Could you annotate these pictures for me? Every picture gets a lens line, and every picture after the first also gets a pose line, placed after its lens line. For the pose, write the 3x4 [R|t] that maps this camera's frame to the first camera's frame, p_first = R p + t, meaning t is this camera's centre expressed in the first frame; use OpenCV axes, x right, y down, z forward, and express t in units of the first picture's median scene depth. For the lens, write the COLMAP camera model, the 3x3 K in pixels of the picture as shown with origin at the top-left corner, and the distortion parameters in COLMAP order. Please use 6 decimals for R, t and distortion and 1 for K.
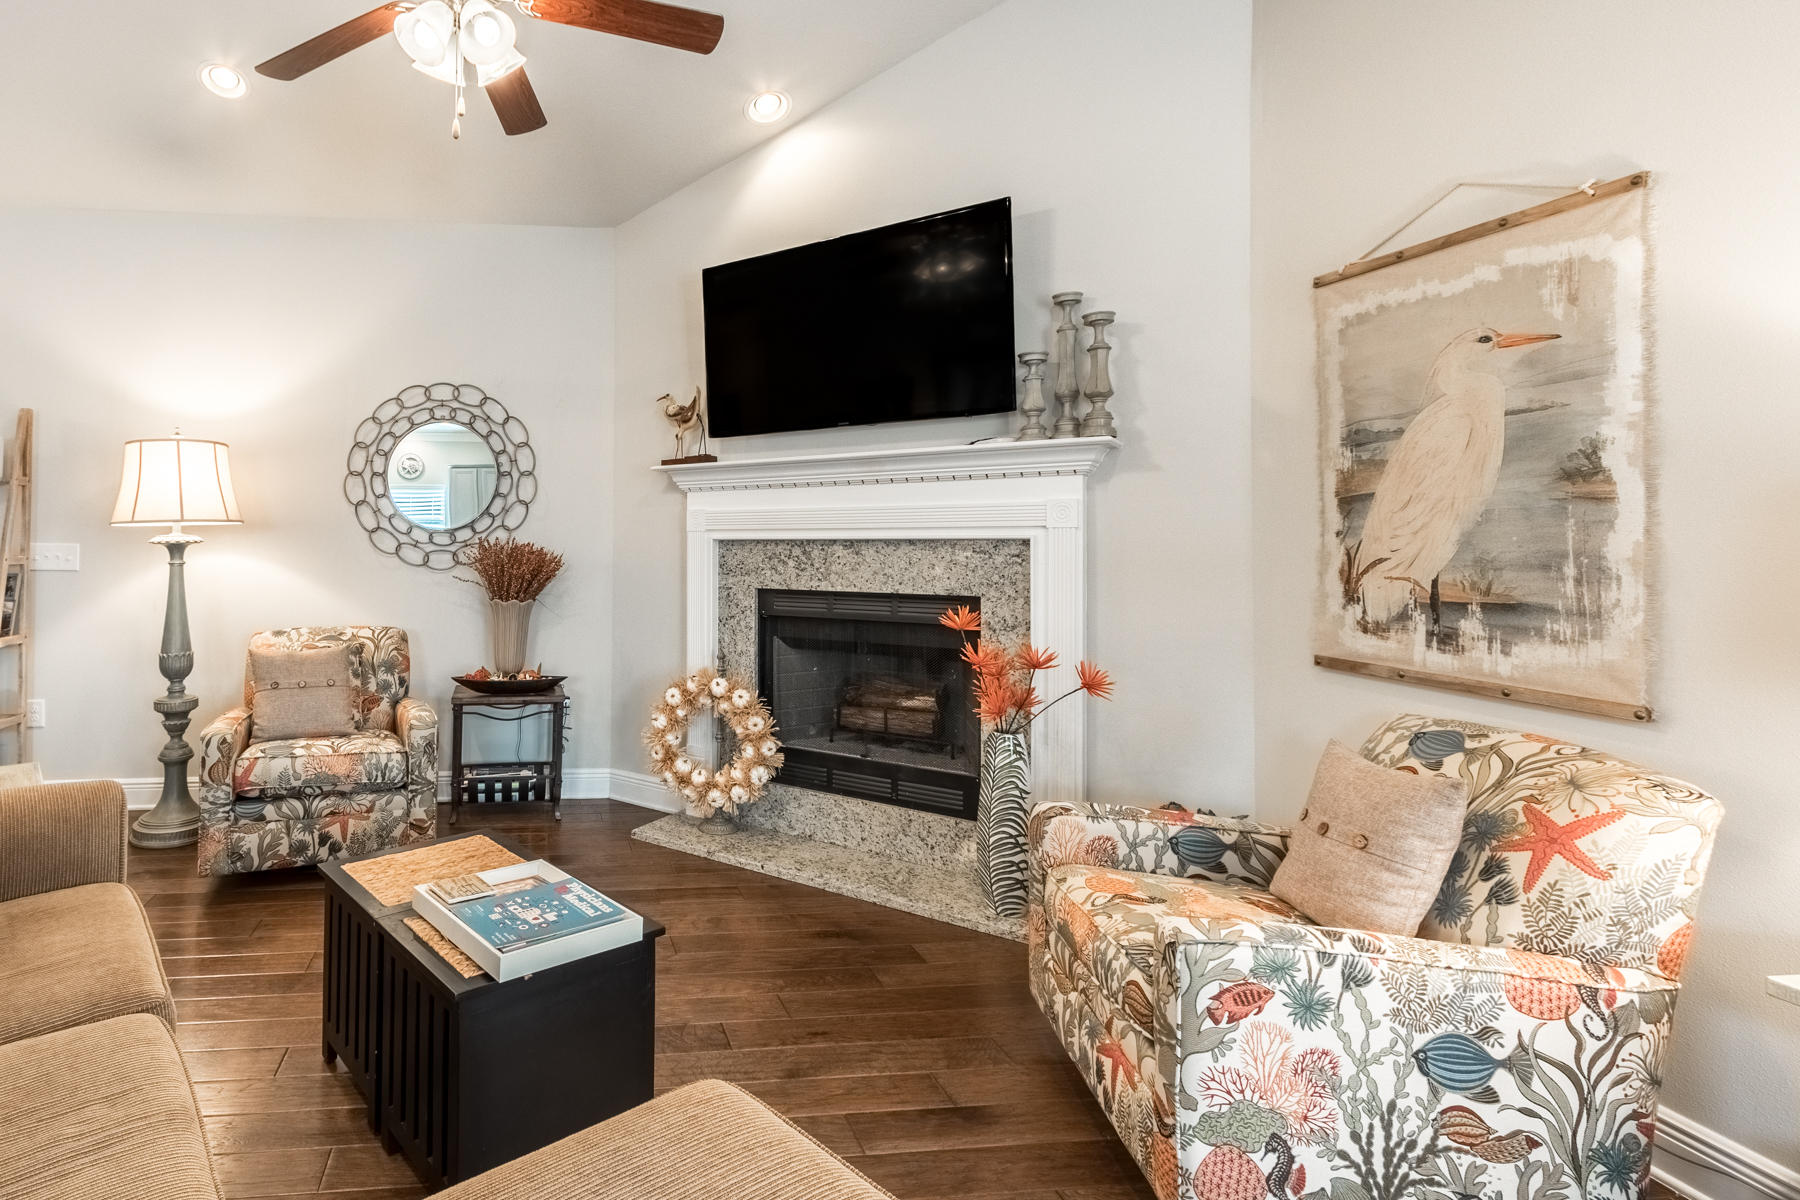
lens RADIAL K [[896.2, 0, 623.4], [0, 896.2, 505.4], [0, 0, 1]] dist [0.003291, -0.000875]
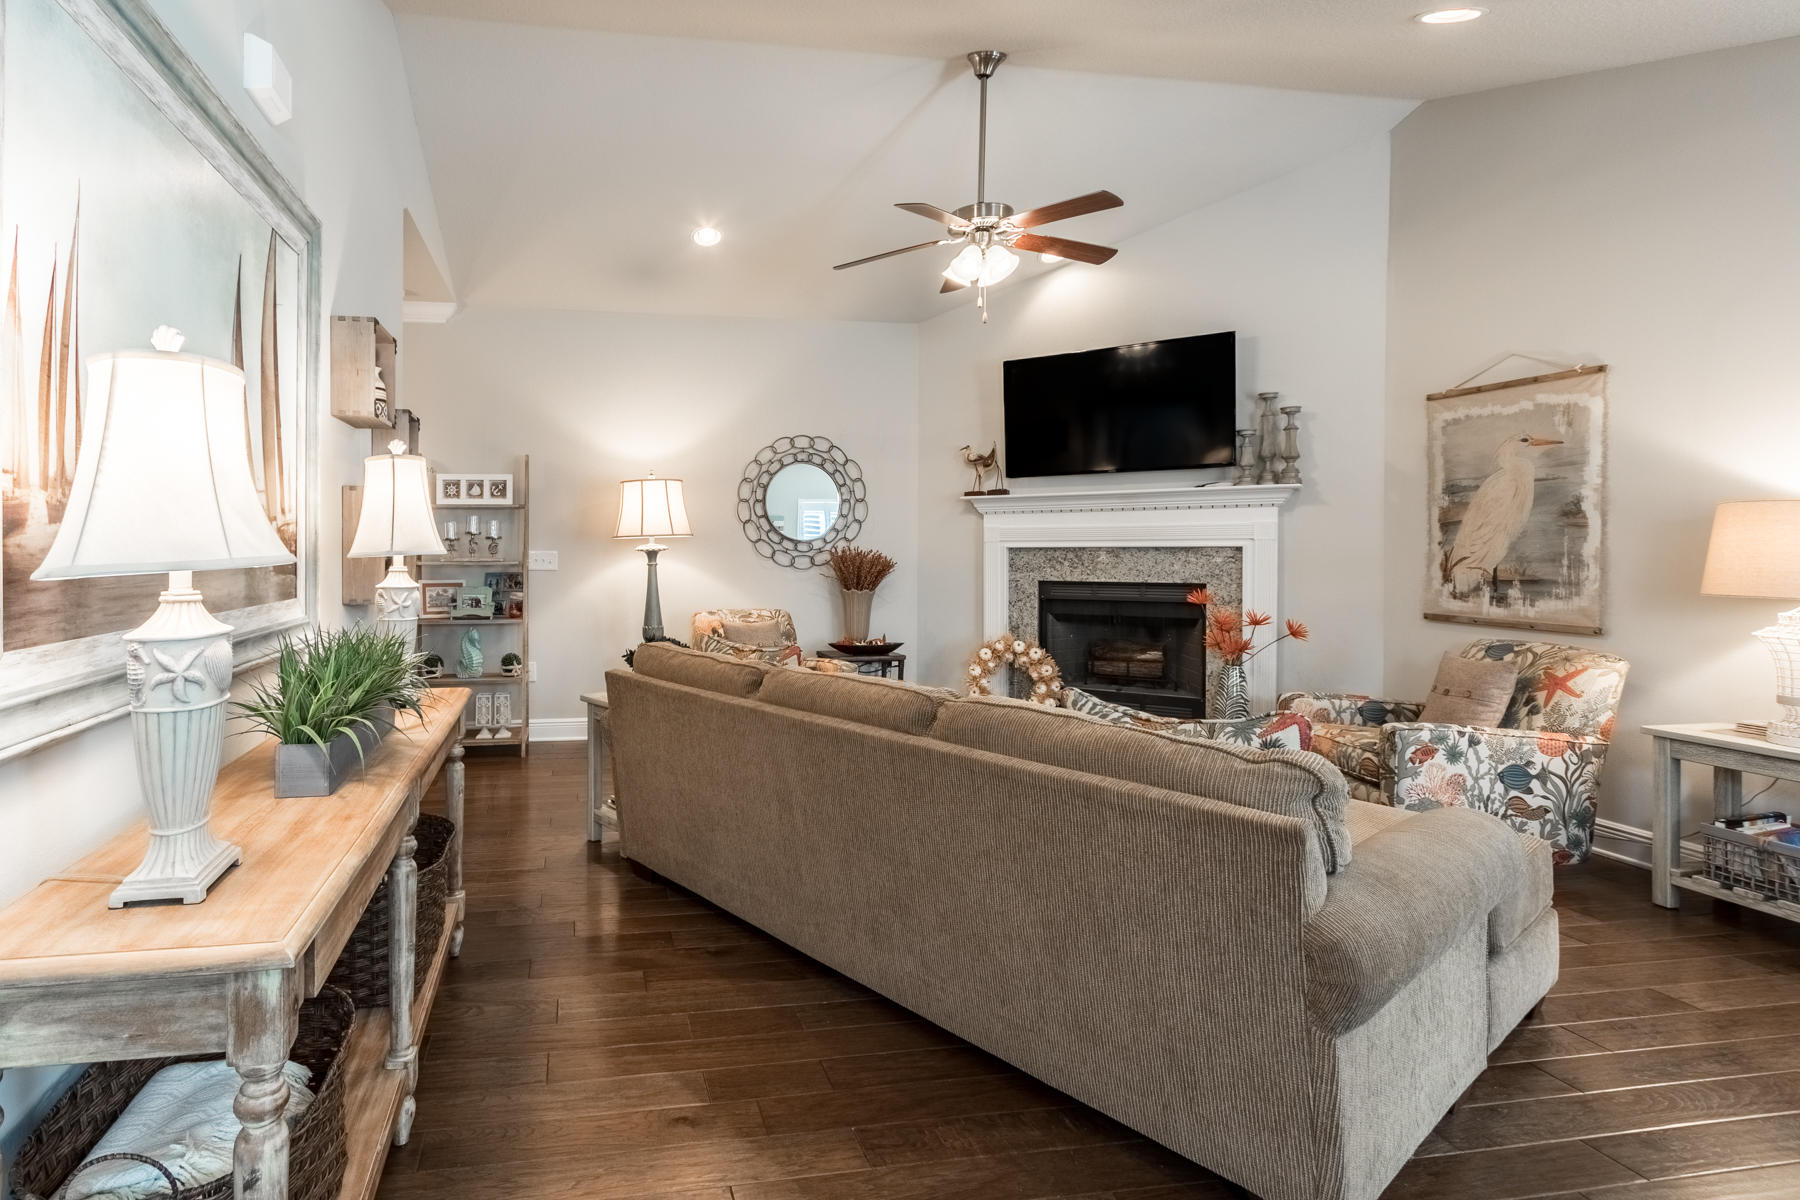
lens RADIAL K [[894.8, 0, 716.8], [0, 894.8, 535.1], [0, 0, 1]] dist [0.001616, -0.000413]
pose [[0.997967, -0.000459, 0.063728, -0.740513], [-0.001027, 0.999728, 0.023283, -0.024193], [-0.063721, -0.023301, 0.997696, -0.670188]]
